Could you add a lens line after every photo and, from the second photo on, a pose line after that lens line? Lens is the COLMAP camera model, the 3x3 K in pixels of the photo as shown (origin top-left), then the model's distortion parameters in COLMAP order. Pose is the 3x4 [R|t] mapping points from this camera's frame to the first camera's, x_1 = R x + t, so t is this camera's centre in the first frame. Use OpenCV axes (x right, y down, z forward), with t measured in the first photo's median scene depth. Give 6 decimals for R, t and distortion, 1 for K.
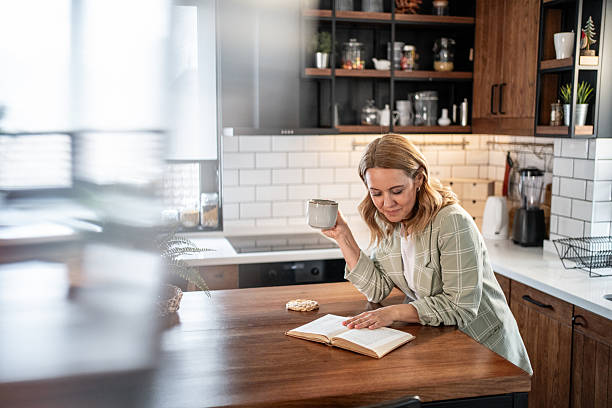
lens RADIAL K [[645.3, 0, 304.5], [0, 645.3, 201.3], [0, 0, 1]] dist [-0.001643, 0.087368]
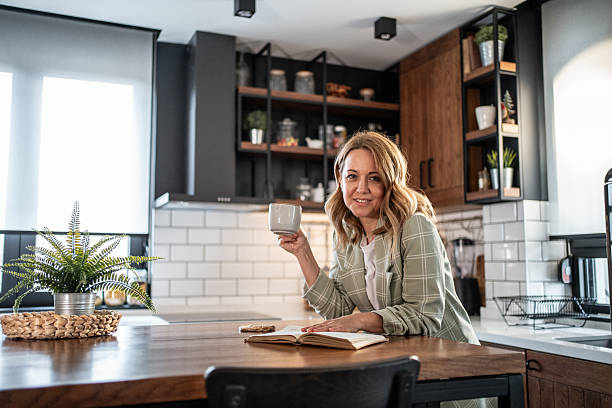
lens RADIAL K [[625.4, 0, 305.2], [0, 625.4, 197.0], [0, 0, 1]] dist [-0.009789, 0.075123]
pose [[0.990490, 0.013410, 0.136927, -0.032305], [0.018104, 0.973881, -0.226337, 0.100492], [-0.136386, 0.226663, 0.964377, 0.057769]]
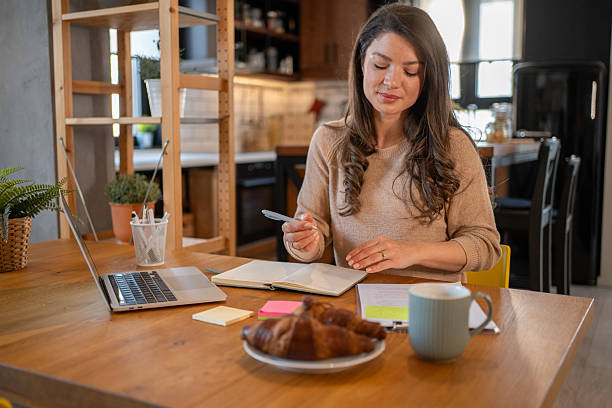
lens RADIAL K [[646.9, 0, 308.4], [0, 646.9, 196.7], [0, 0, 1]] dist [-0.009080, 0.122571]
pose [[0.688770, -0.070950, 0.721500, -0.828503], [0.092900, 0.995633, 0.009222, 0.150818], [-0.719003, 0.060675, 0.692353, 0.012295]]
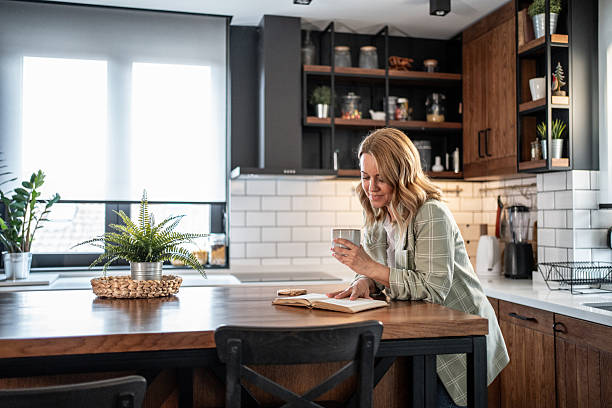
lens RADIAL K [[634.5, 0, 310.1], [0, 634.5, 195.8], [0, 0, 1]] dist [-0.001609, 0.042066]
pose [[0.999795, -0.002063, -0.020117, 0.027281], [-0.001097, 0.987790, -0.155787, 0.092770], [0.020193, 0.155777, 0.987586, -0.043825]]
